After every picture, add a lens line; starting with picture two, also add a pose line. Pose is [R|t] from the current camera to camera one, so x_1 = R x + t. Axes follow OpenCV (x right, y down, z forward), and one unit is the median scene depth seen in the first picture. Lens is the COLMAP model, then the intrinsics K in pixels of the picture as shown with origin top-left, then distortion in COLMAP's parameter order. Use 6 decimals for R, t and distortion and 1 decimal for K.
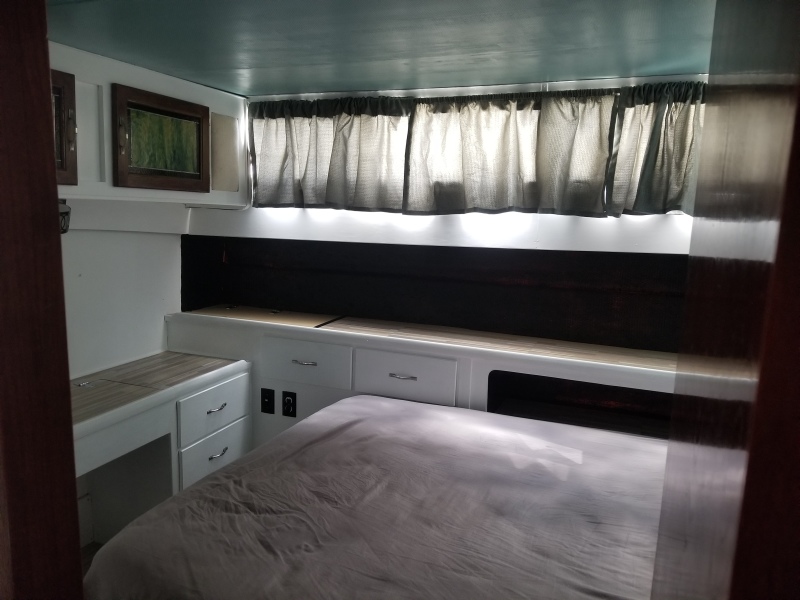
lens RADIAL K [[636.5, 0, 412.2], [0, 636.5, 309.8], [0, 0, 1]] dist [0.079835, -0.163123]
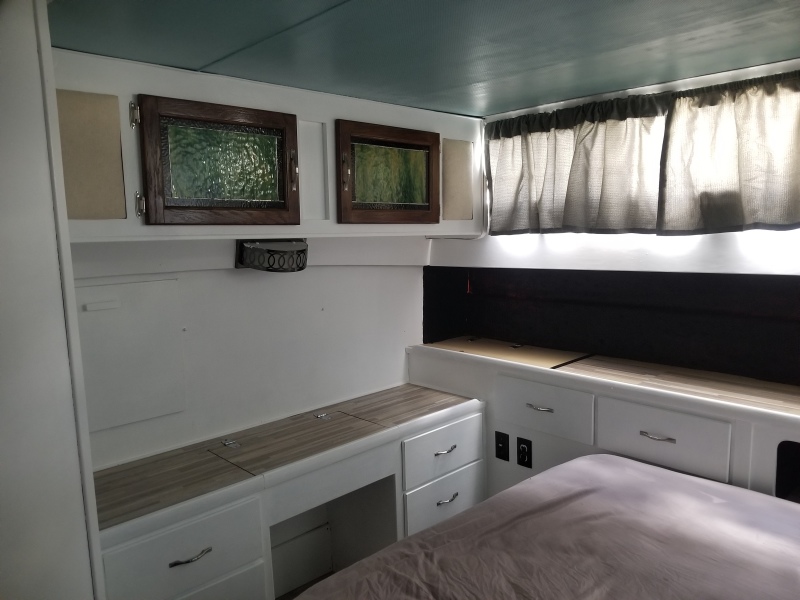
lens RADIAL K [[636.5, 0, 412.2], [0, 636.5, 309.8], [0, 0, 1]] dist [0.079835, -0.163123]
pose [[0.902586, 0.005162, -0.430480, 0.056227], [-0.018212, 0.999491, -0.026199, -0.028705], [0.430125, 0.031487, 0.902220, 0.136165]]
